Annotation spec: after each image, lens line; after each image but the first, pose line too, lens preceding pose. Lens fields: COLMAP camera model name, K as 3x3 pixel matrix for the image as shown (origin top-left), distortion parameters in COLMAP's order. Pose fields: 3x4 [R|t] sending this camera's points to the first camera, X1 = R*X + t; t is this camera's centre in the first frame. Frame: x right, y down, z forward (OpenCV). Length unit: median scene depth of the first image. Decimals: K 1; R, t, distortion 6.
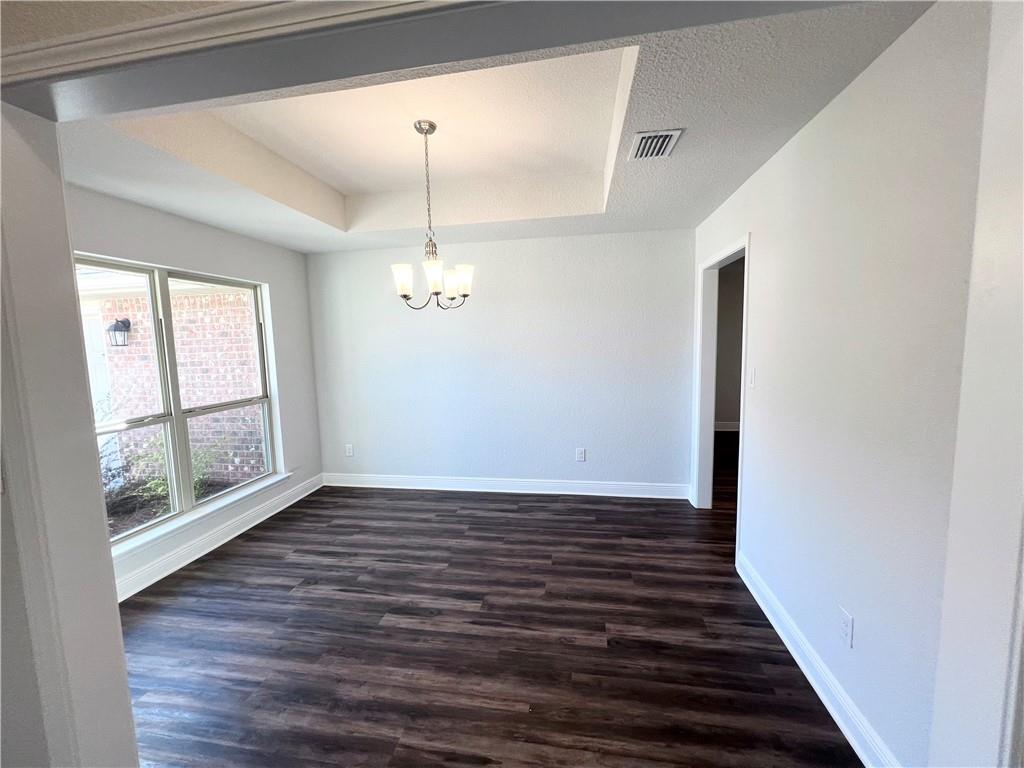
lens RADIAL K [[407.5, 0, 510.7], [0, 407.5, 382.1], [0, 0, 1]] dist [0.000653, -0.001158]
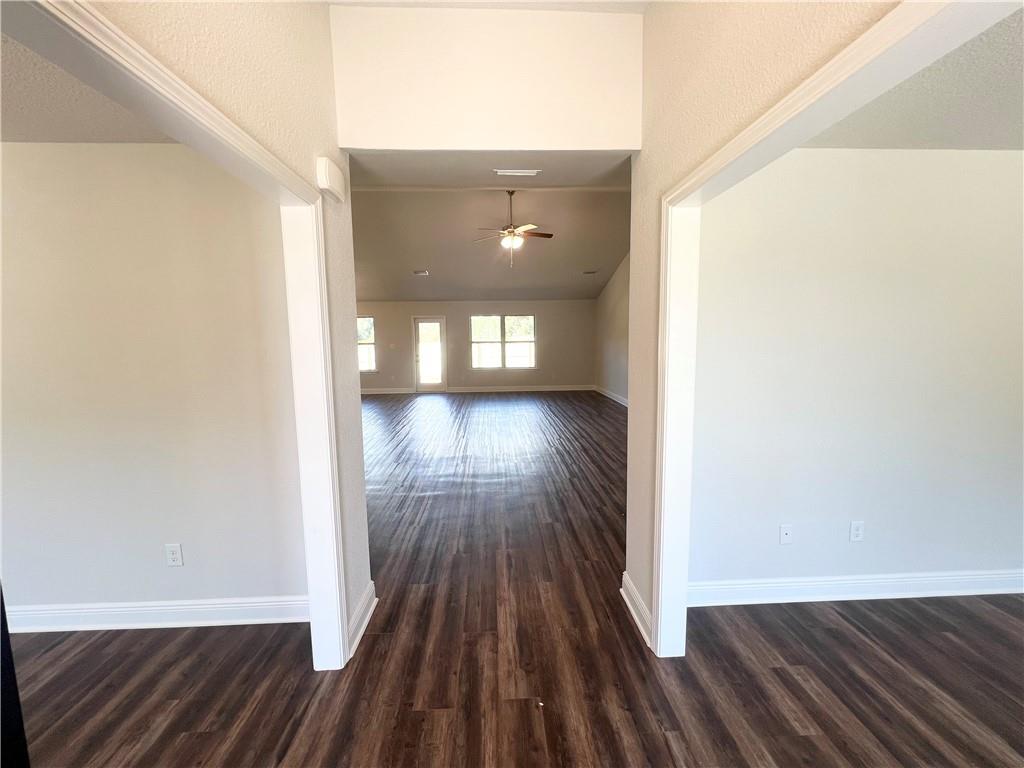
lens RADIAL K [[407.5, 0, 510.1], [0, 407.5, 384.4], [0, 0, 1]] dist [0.000653, -0.001158]
pose [[-0.216559, -0.083296, 0.972710, -0.622891], [0.112386, 0.987603, 0.109592, 0.007180], [-0.969779, 0.133052, -0.204513, 0.094725]]
